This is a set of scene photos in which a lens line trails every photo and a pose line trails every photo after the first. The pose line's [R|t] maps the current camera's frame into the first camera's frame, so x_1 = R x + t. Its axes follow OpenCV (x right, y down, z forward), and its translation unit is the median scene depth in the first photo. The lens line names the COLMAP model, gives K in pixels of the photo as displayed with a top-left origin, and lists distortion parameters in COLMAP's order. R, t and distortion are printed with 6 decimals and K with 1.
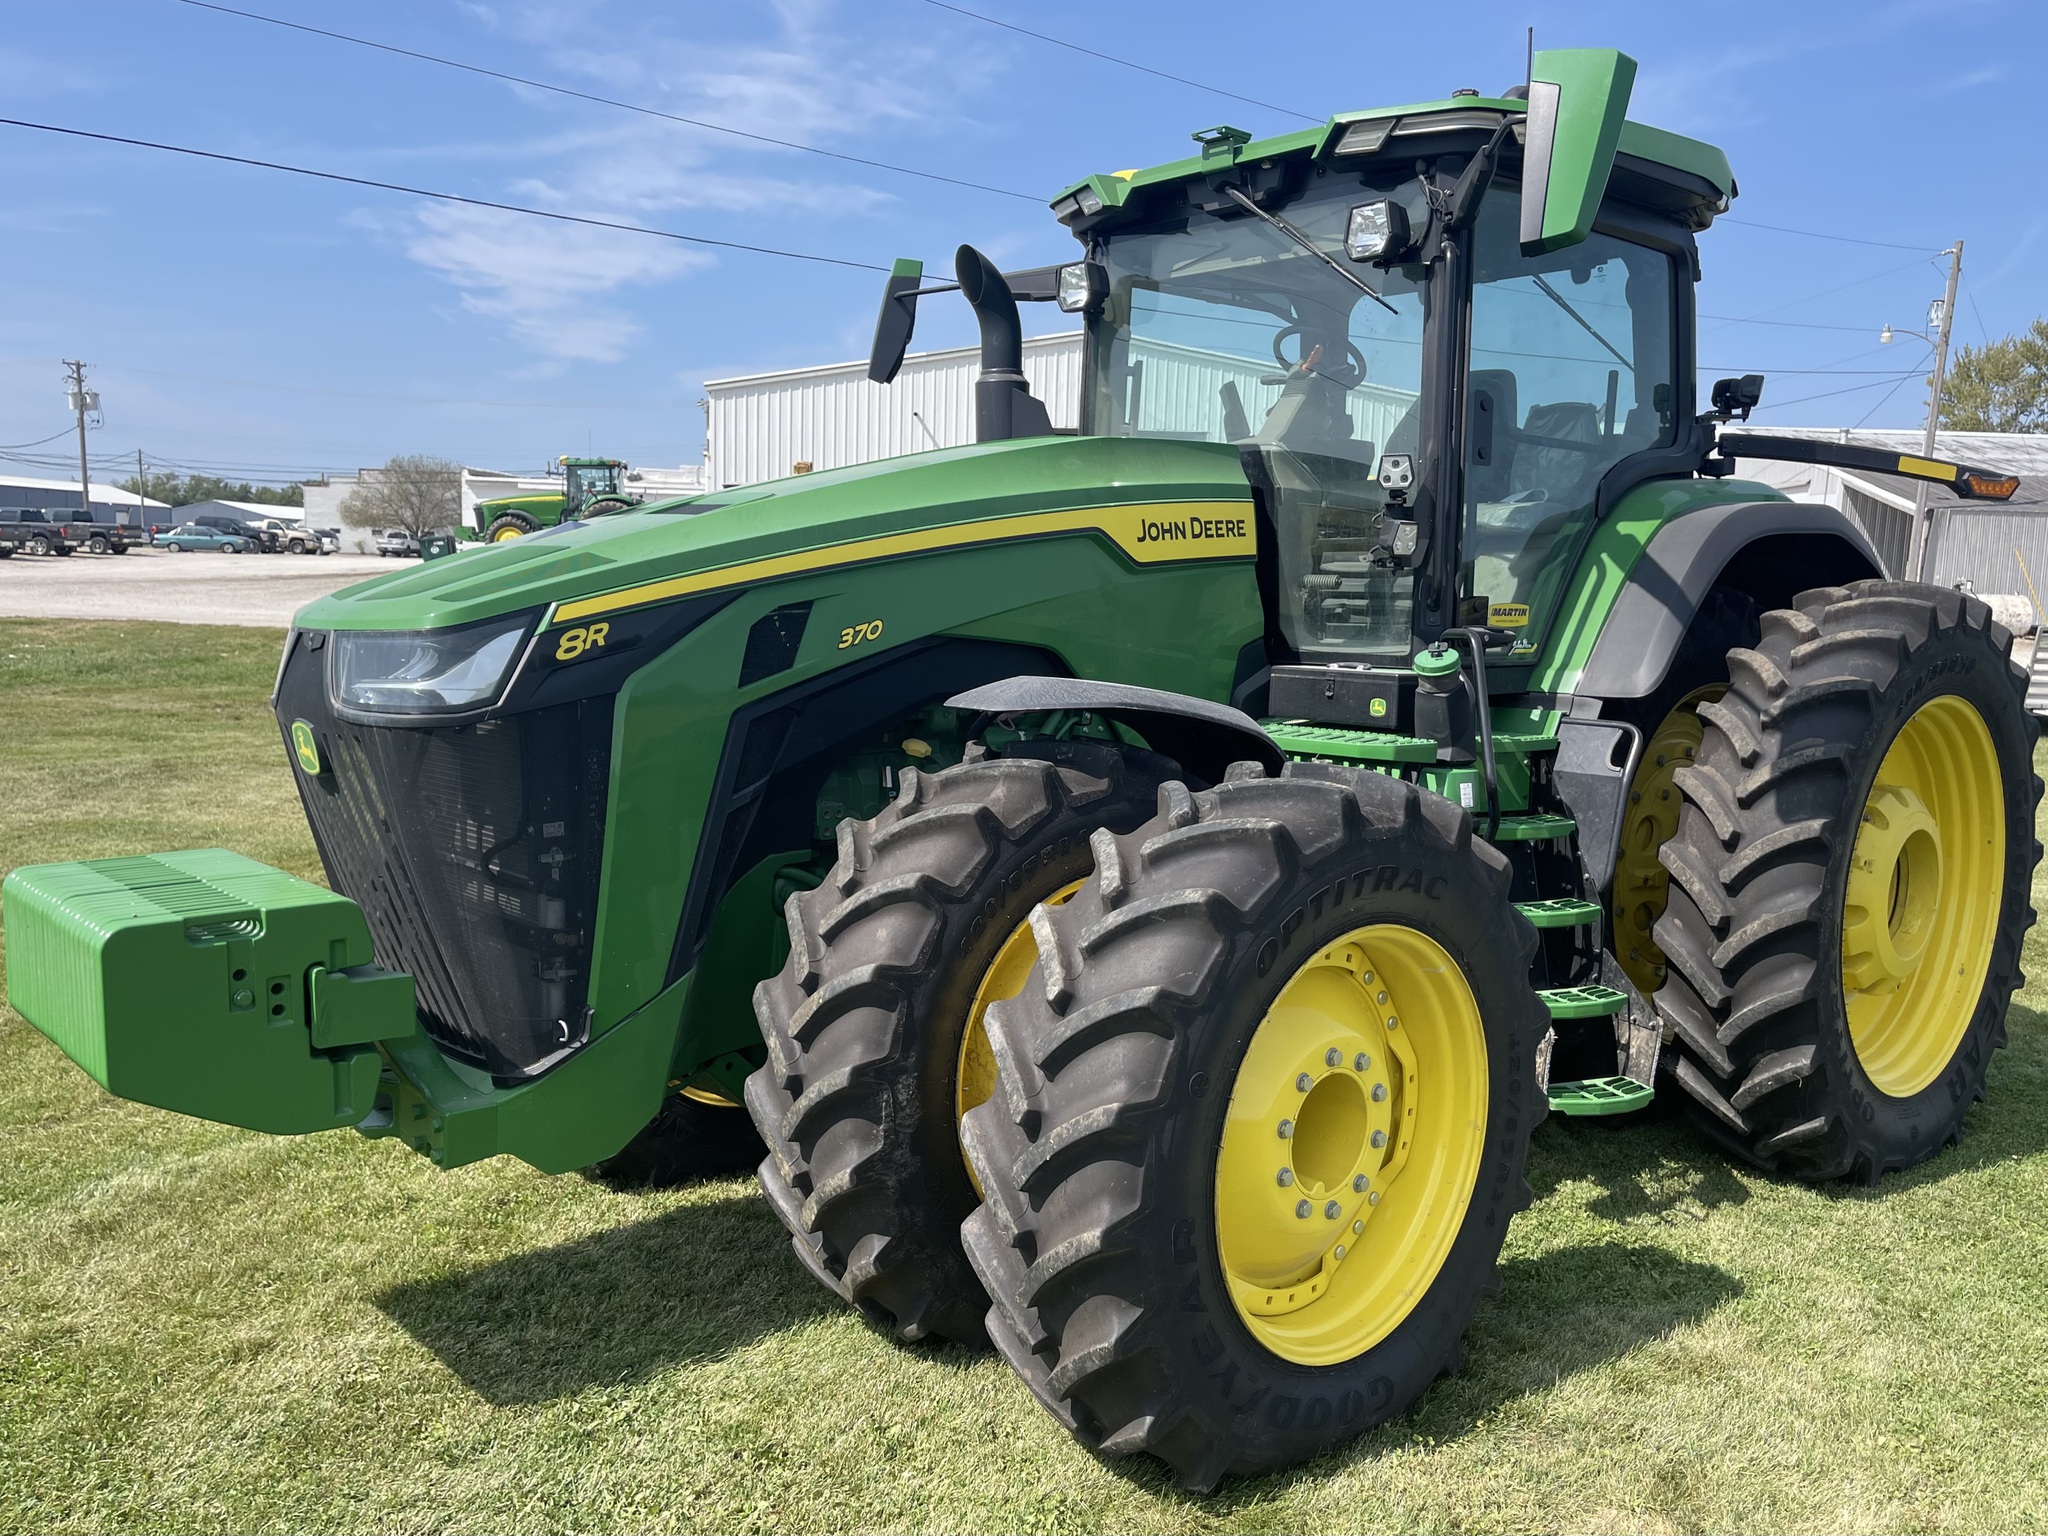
lens RADIAL K [[1684.7, 0, 1024.0], [0, 1684.7, 768.0], [0, 0, 1]] dist [0.070224, -0.149265]
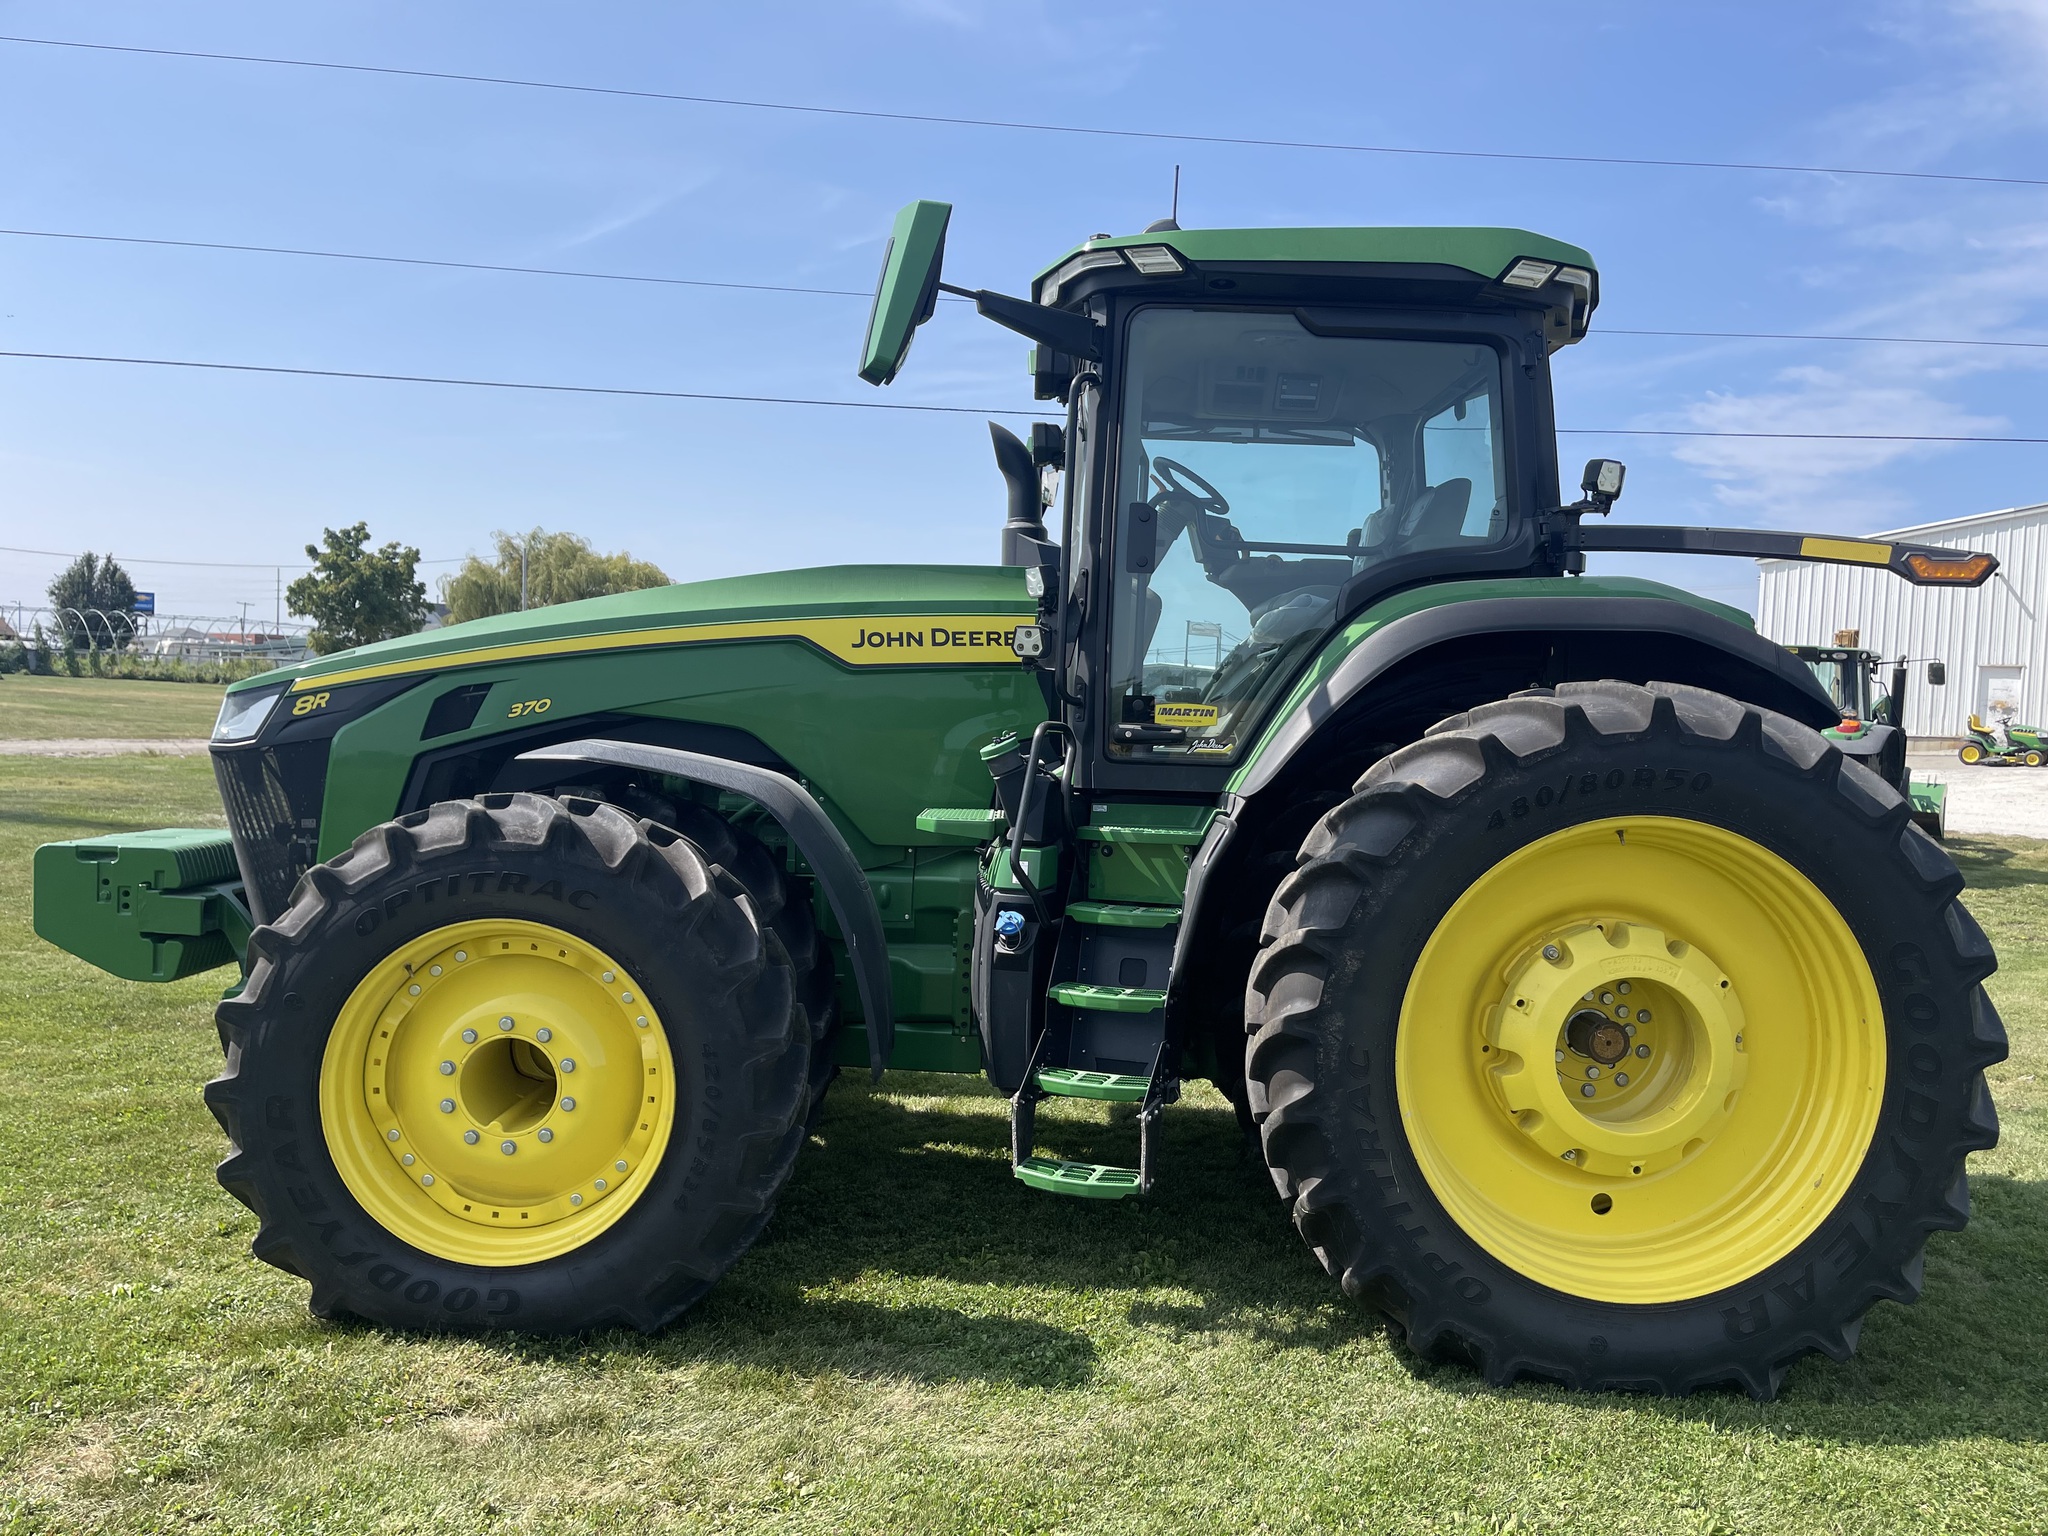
lens RADIAL K [[1579.6, 0, 1032.3], [0, 1579.6, 780.0], [0, 0, 1]] dist [0.061224, -0.001297]
pose [[0.743708, 0.031463, -0.667764, 1.223154], [-0.095377, 0.993667, -0.059405, 0.020571], [0.661666, 0.107869, 0.741999, 0.334692]]
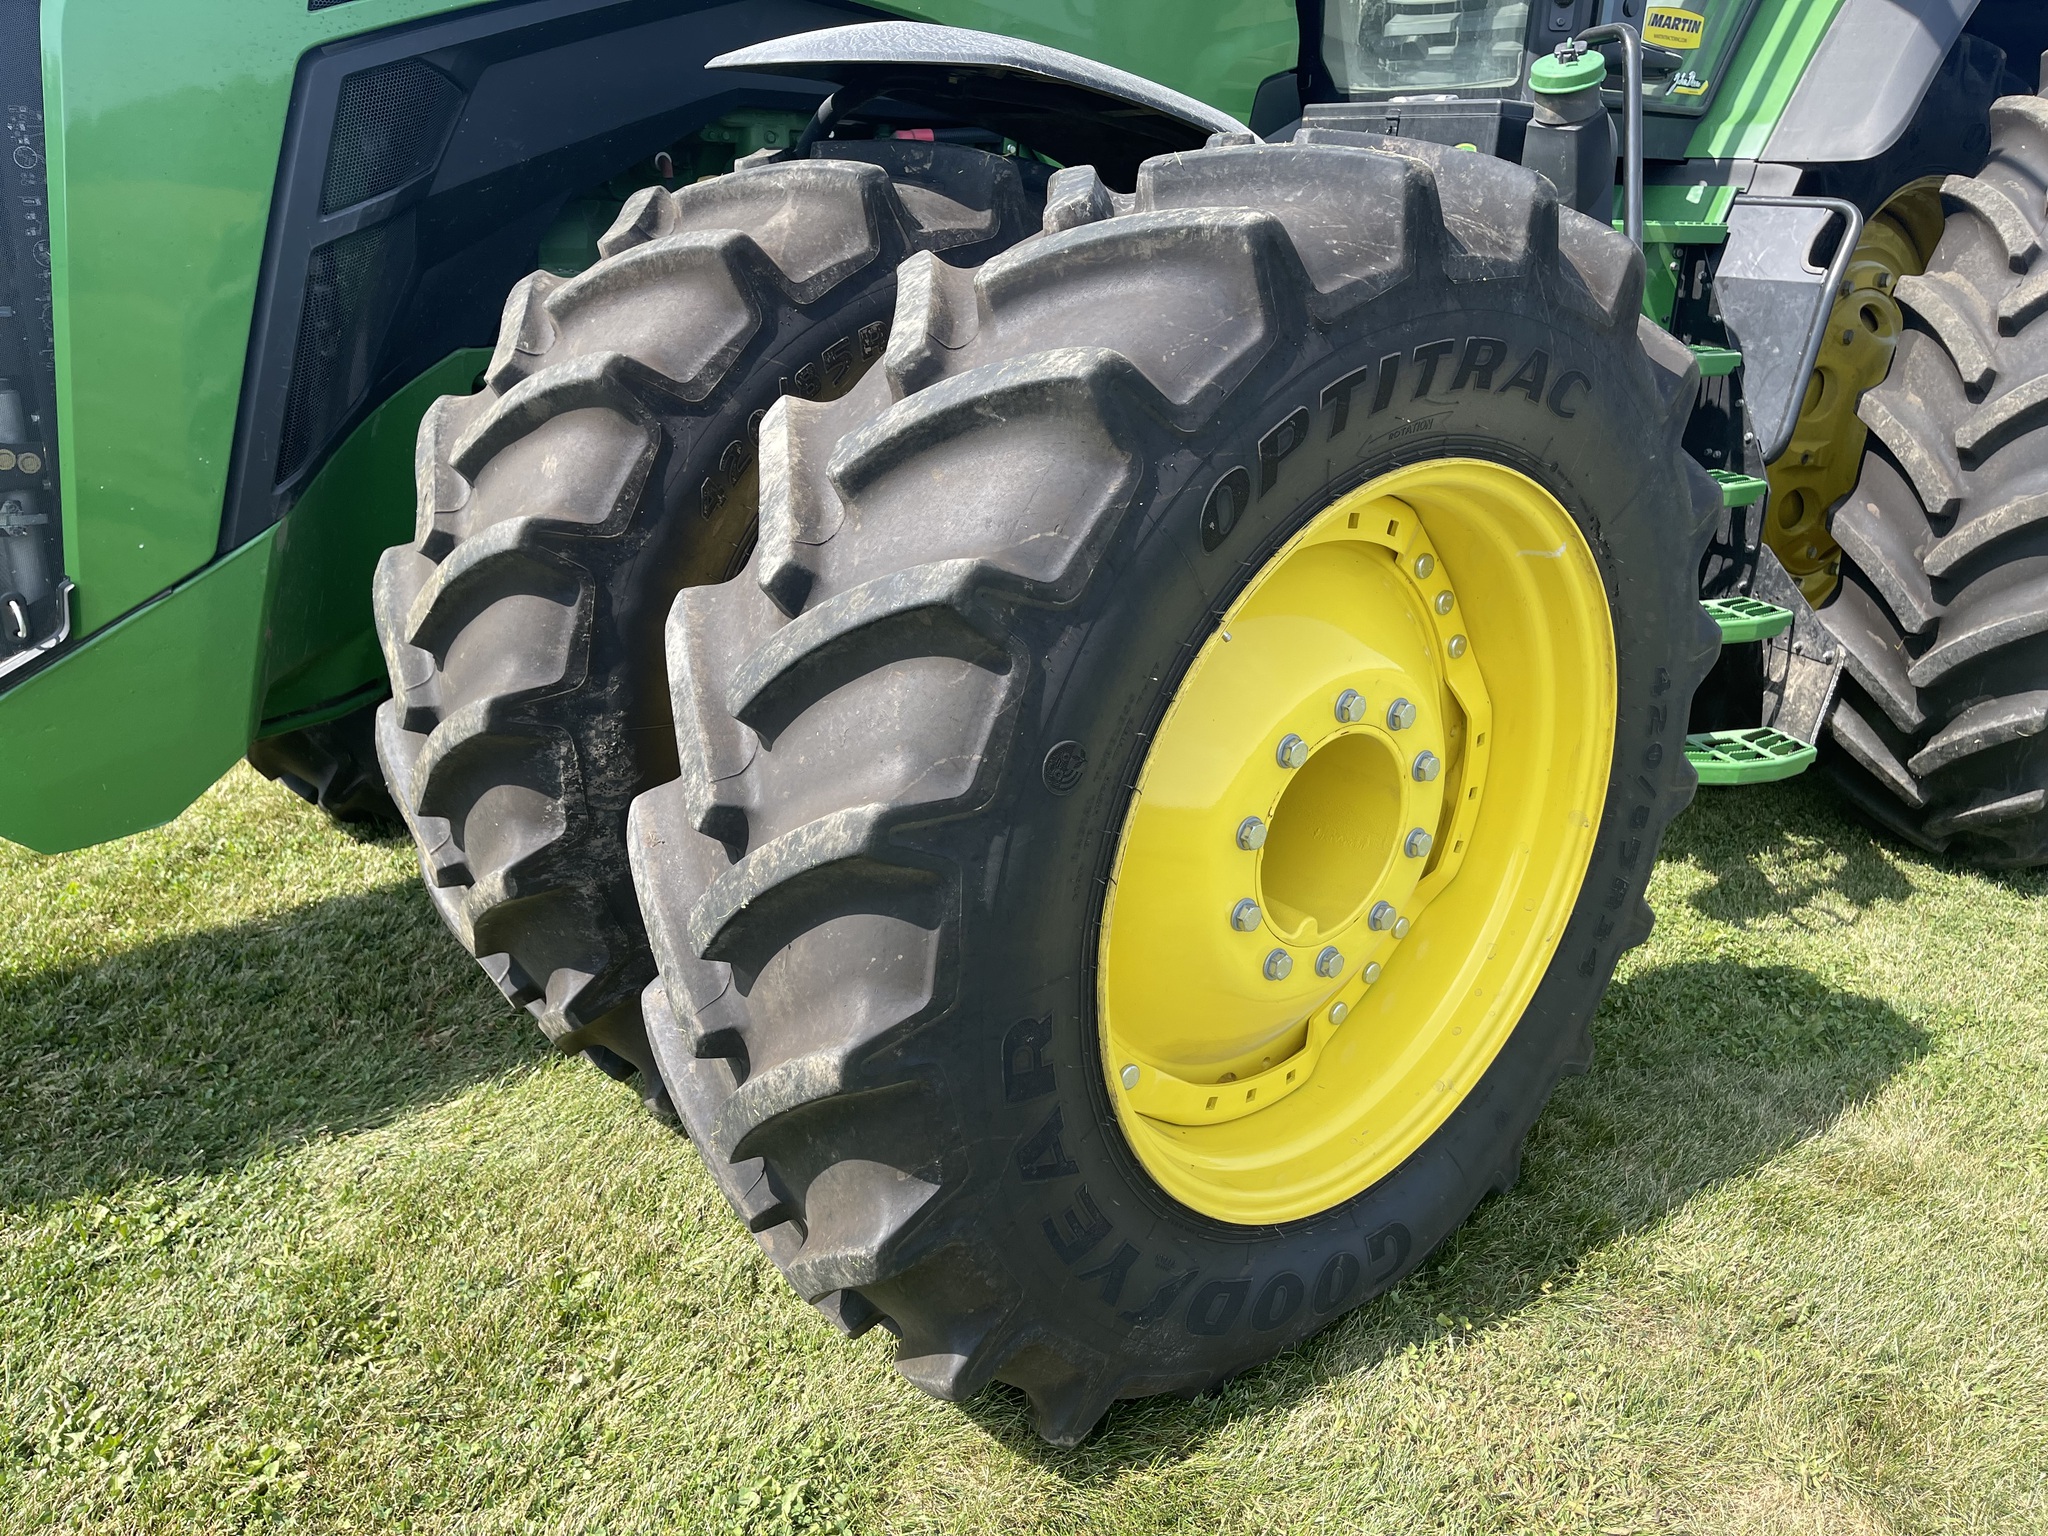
lens RADIAL K [[1553.2, 0, 1024.0], [0, 1553.2, 768.0], [0, 0, 1]] dist [0.072844, -0.110904]
pose [[0.999134, 0.028954, -0.029877, 0.088888], [-0.021170, 0.972004, 0.234008, 0.070917], [0.035816, -0.233173, 0.971775, 0.476801]]
